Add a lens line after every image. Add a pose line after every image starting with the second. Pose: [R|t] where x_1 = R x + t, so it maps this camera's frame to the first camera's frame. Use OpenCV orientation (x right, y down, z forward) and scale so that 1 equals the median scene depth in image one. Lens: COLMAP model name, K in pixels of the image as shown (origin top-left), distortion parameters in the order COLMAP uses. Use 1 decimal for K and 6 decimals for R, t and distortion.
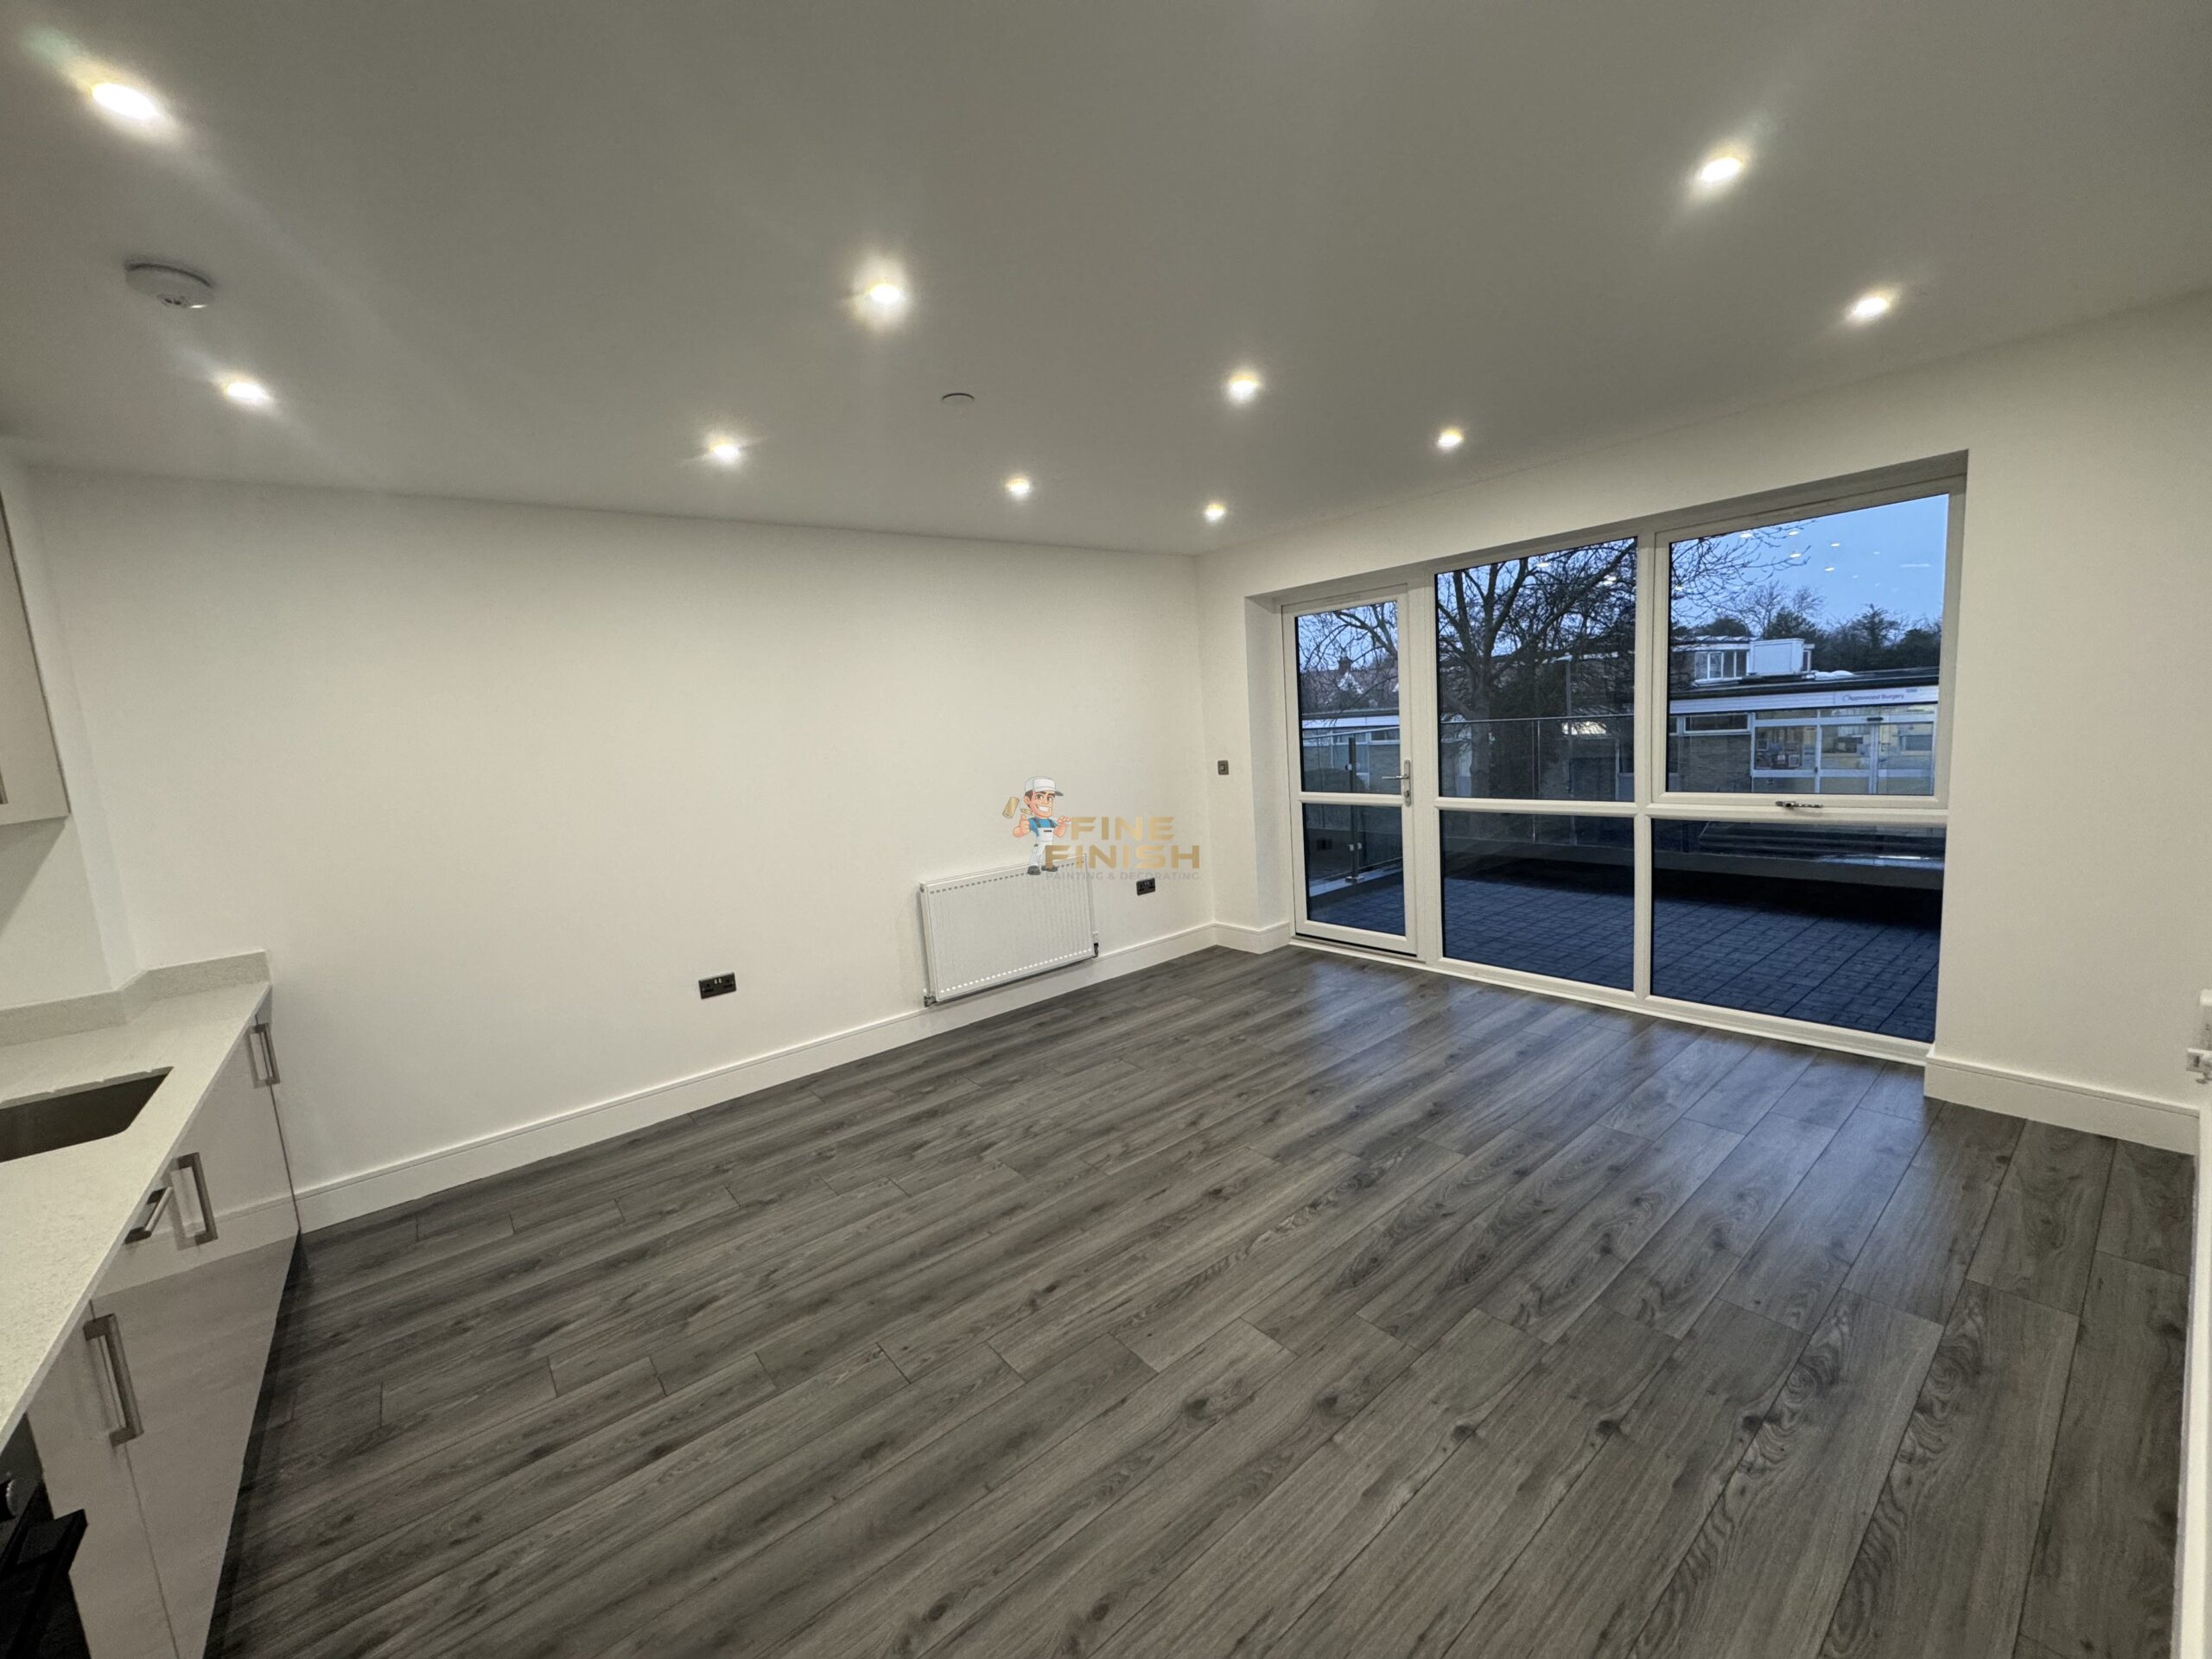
lens RADIAL K [[883.0, 0, 1106.0], [0, 883.0, 829.5], [0, 0, 1]] dist [0.000477, -0.000008]
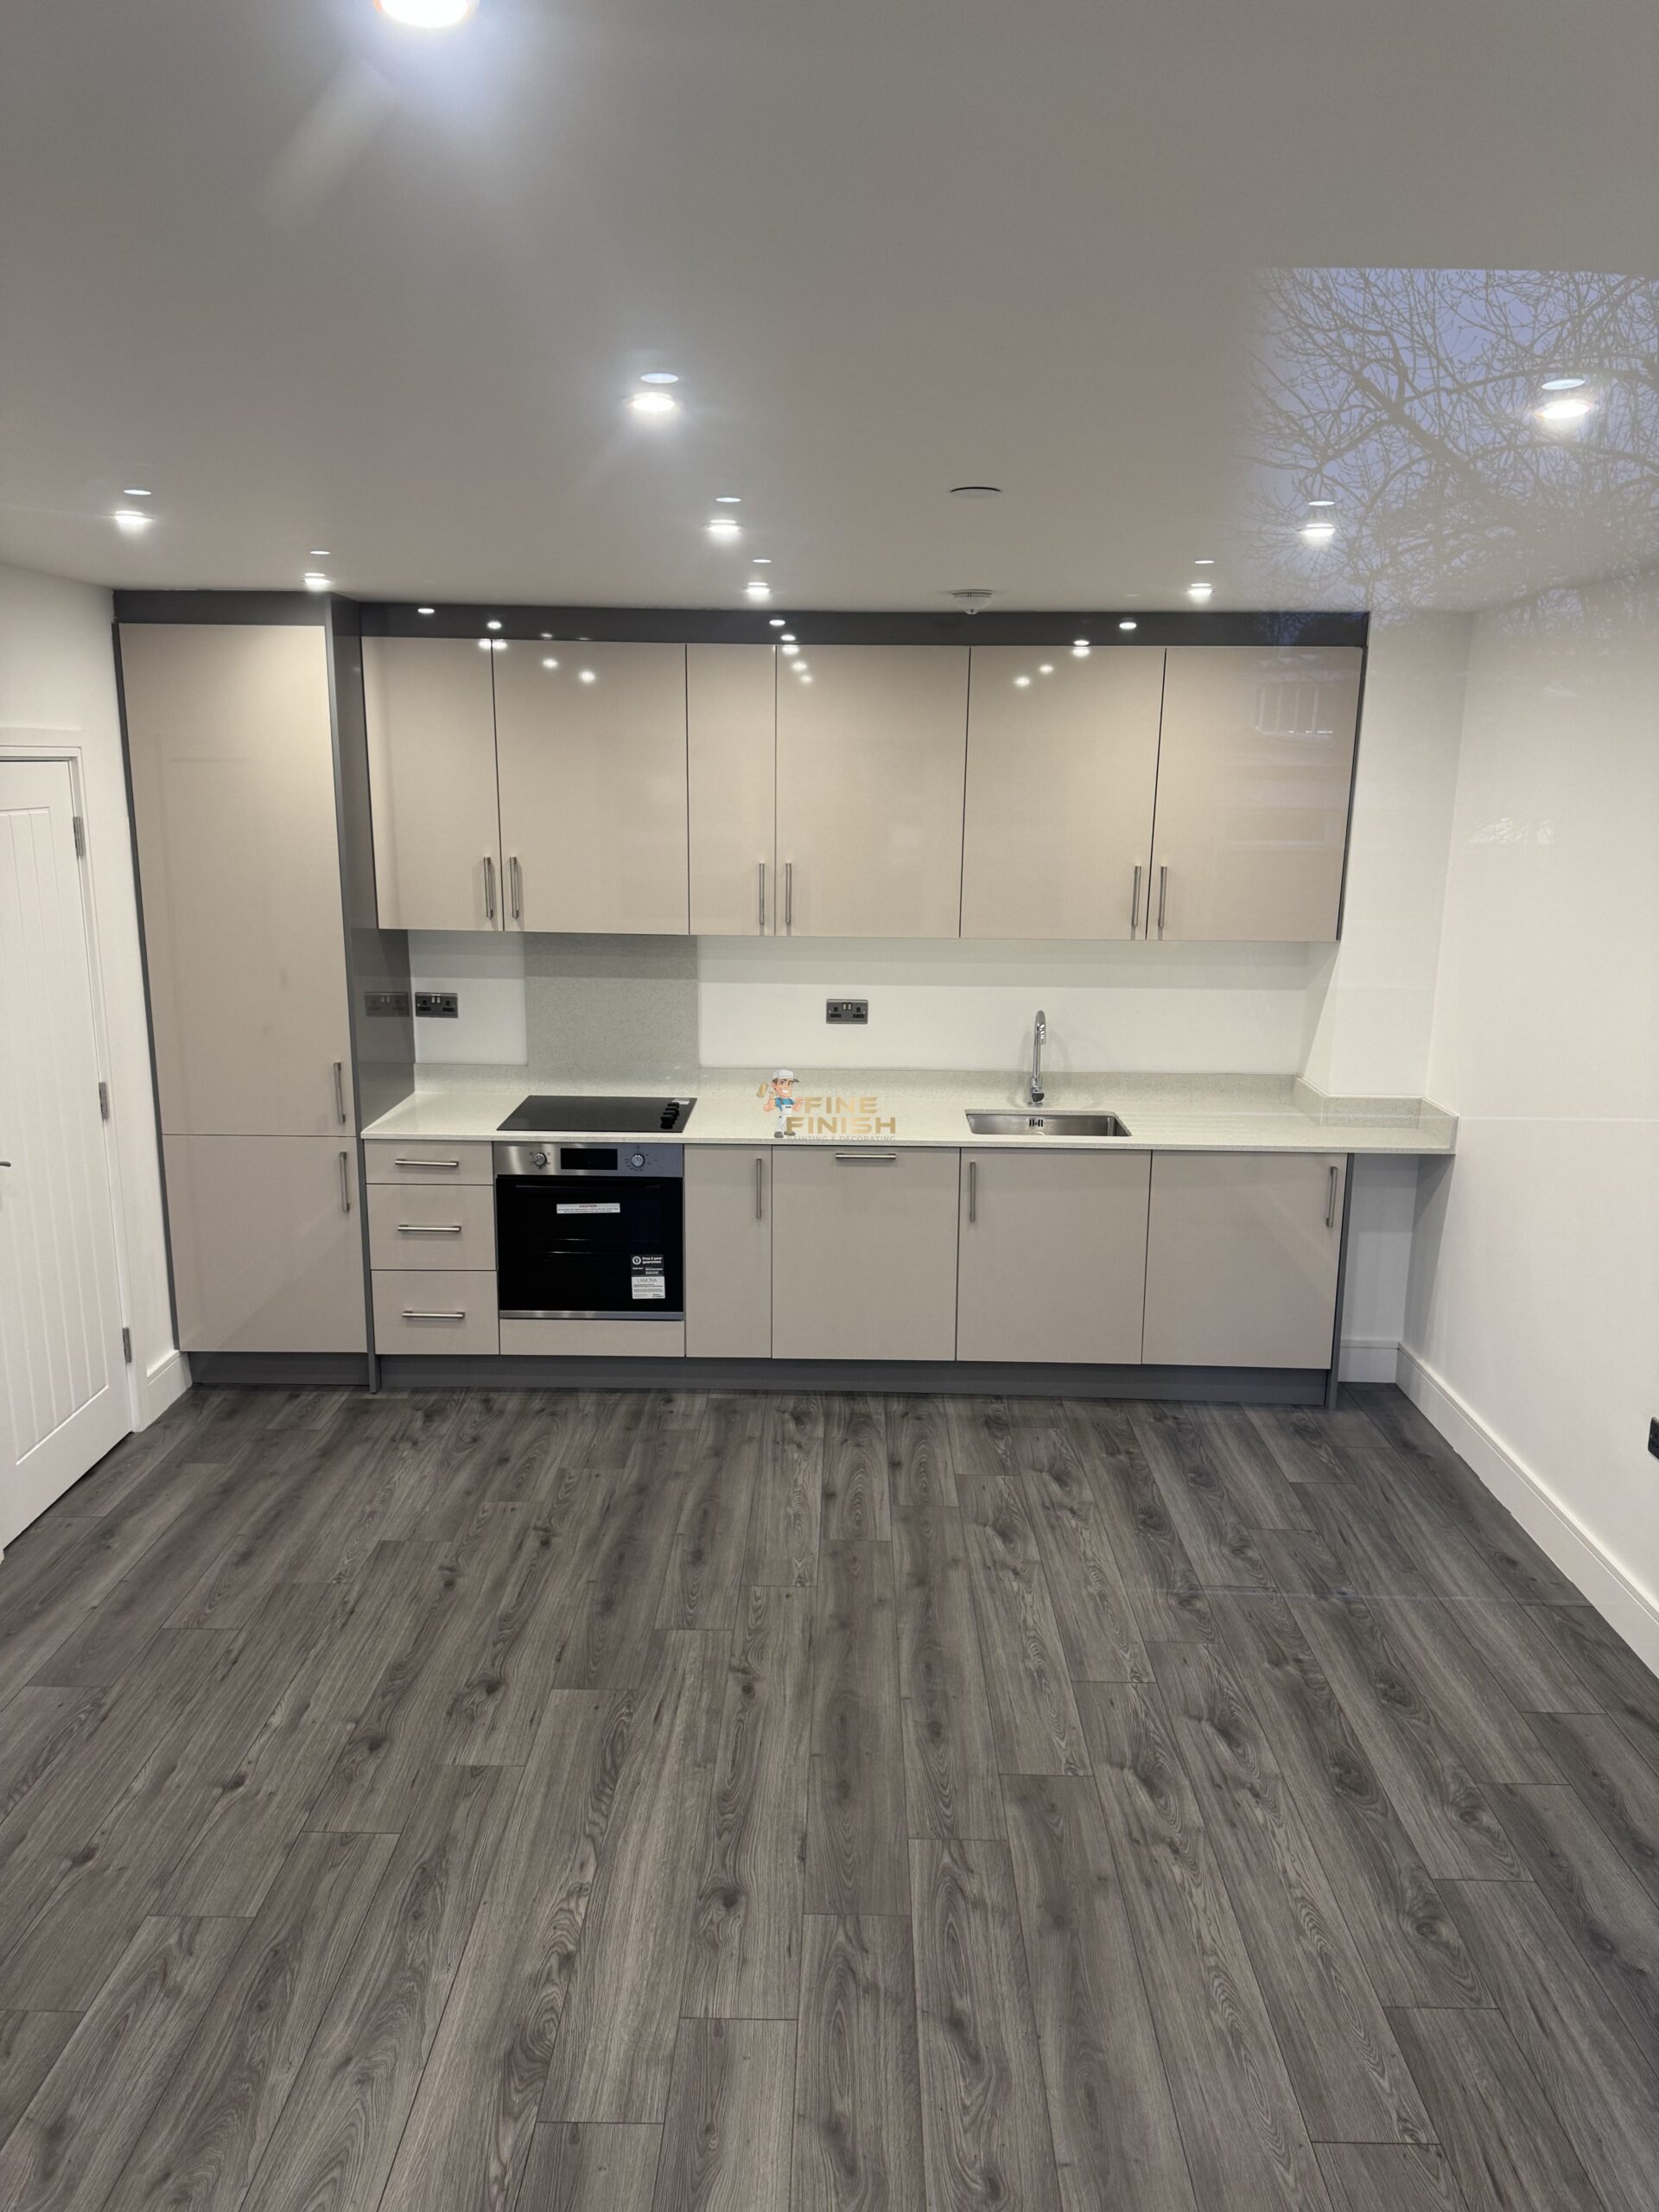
lens RADIAL K [[1559.1, 0, 829.5], [0, 1559.1, 1106.0], [0, 0, 1]] dist [0.054848, -0.064658]
pose [[-0.638306, 0.225153, -0.736119, 0.770944], [-0.063952, 0.937453, 0.342188, -0.446083], [0.767122, 0.265497, -0.583983, 1.631553]]
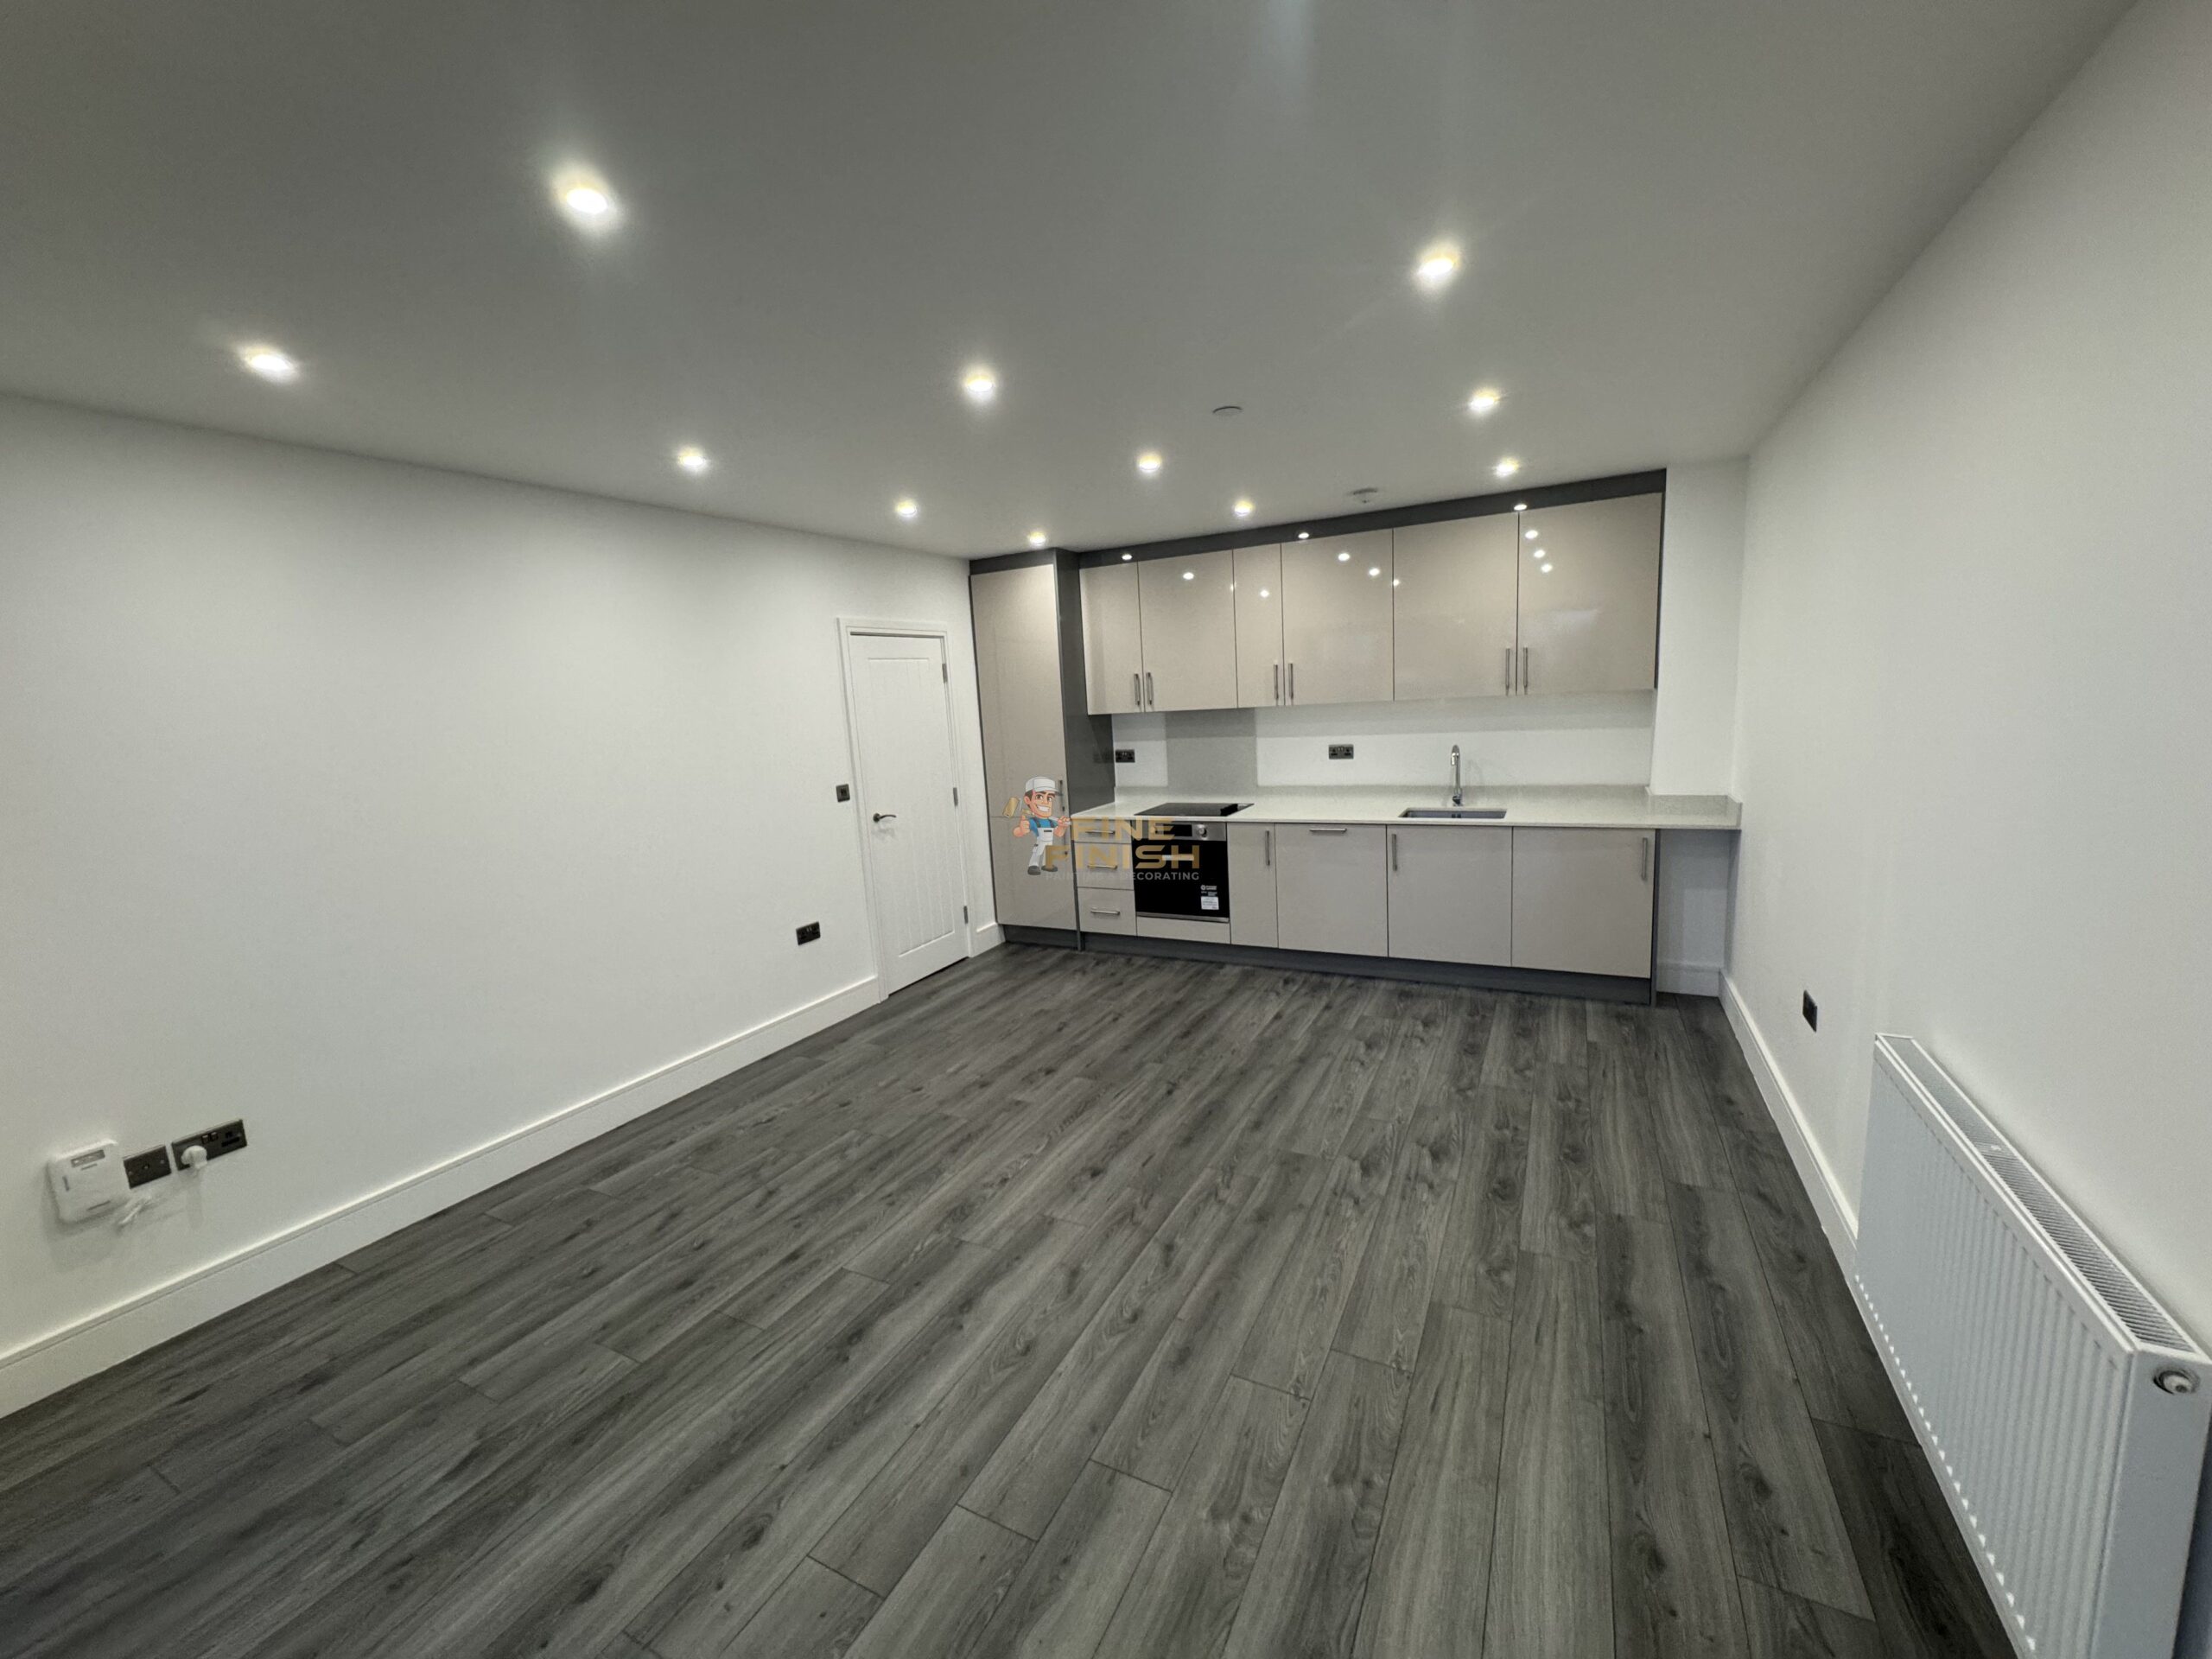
lens RADIAL K [[883.0, 0, 1106.0], [0, 883.0, 829.5], [0, 0, 1]] dist [0.000477, -0.000008]
pose [[-0.907490, 0.182788, -0.378221, 0.474931], [0.069545, 0.953316, 0.293858, -0.313935], [0.414278, 0.240370, -0.877836, 1.990533]]
